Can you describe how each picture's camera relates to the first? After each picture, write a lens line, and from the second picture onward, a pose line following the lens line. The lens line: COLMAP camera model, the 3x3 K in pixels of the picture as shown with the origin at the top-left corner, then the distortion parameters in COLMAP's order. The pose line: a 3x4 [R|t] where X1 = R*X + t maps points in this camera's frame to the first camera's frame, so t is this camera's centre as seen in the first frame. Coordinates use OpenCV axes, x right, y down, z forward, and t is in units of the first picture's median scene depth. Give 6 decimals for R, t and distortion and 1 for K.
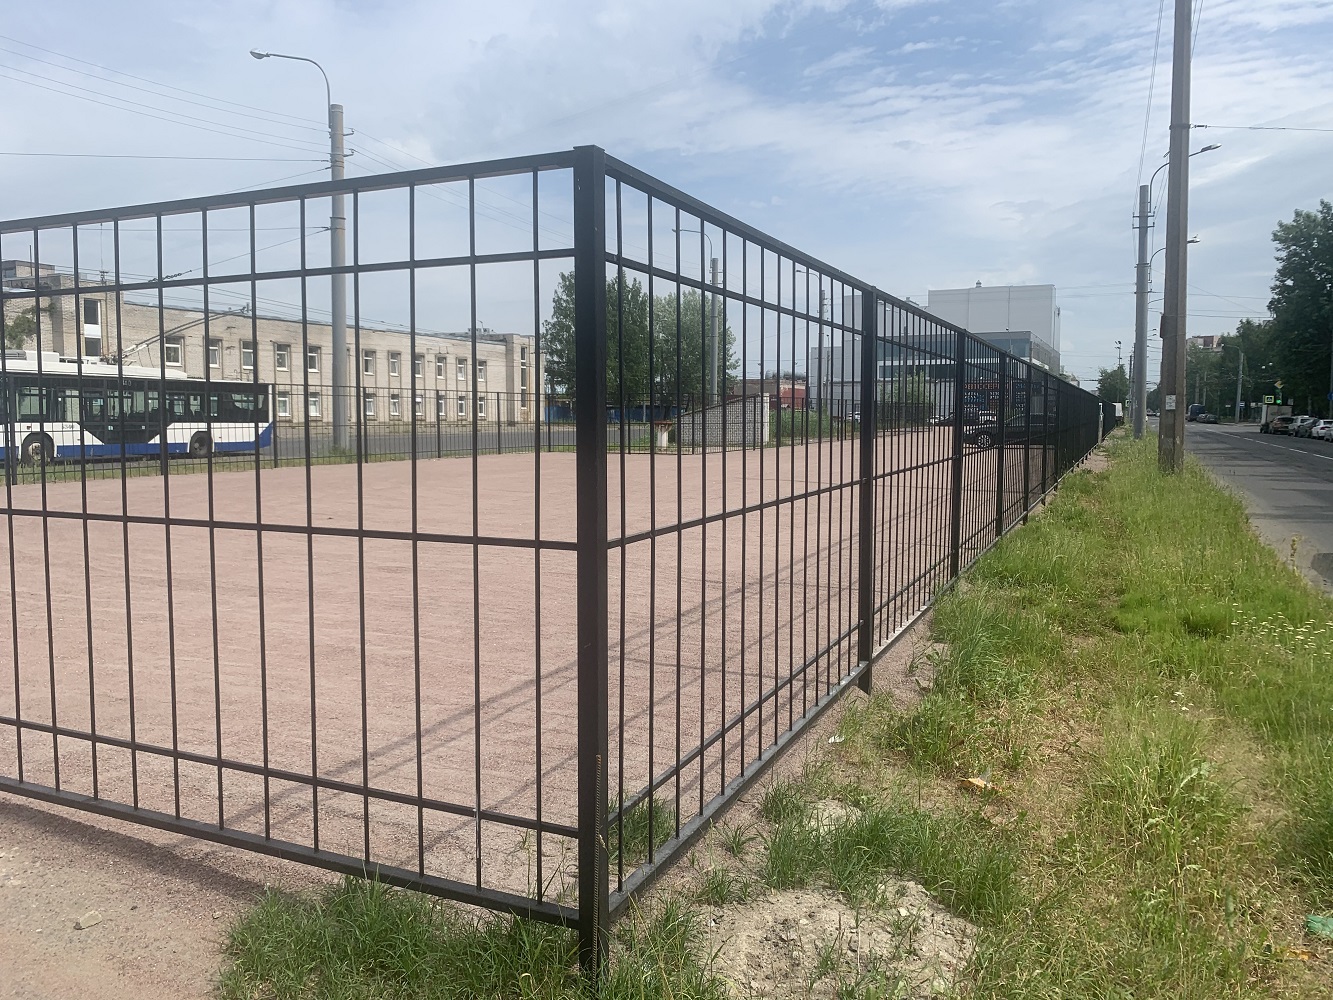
lens RADIAL K [[1069.6, 0, 640.1], [0, 1069.6, 505.2], [0, 0, 1]] dist [0.012956, 0.003044]
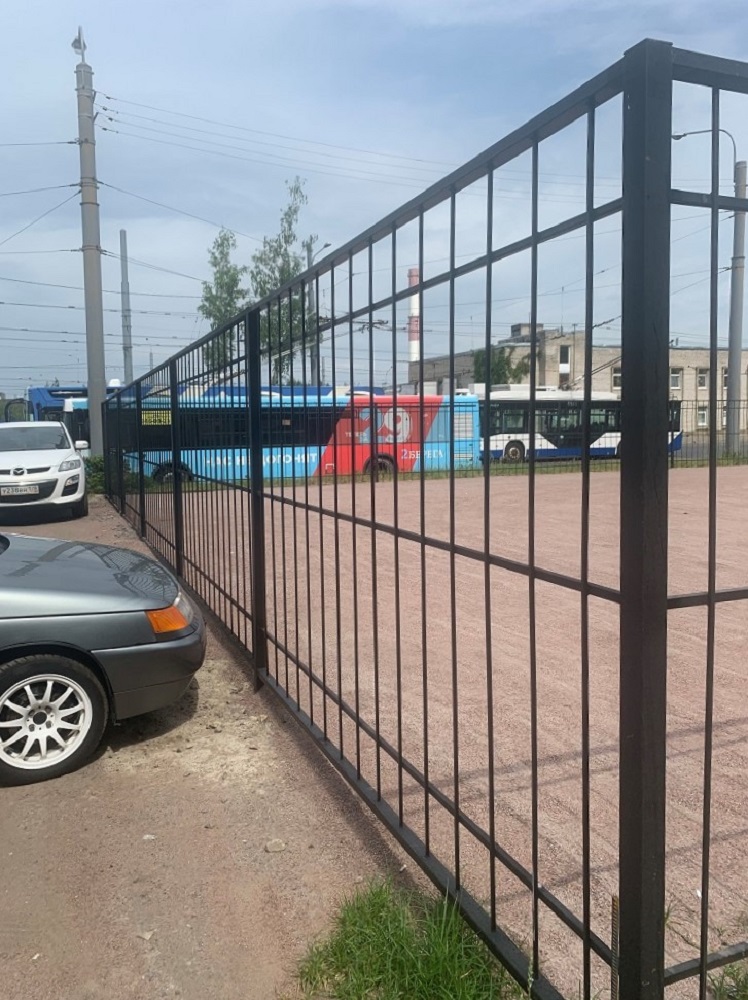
lens RADIAL K [[802.4, 0, 355.5], [0, 802.4, 486.1], [0, 0, 1]] dist [0.012956, 0.003044]
pose [[0.728849, 0.034062, -0.683826, 0.086506], [-0.040065, 0.999172, 0.007067, -0.016408], [0.683501, 0.022247, 0.729611, 0.209189]]
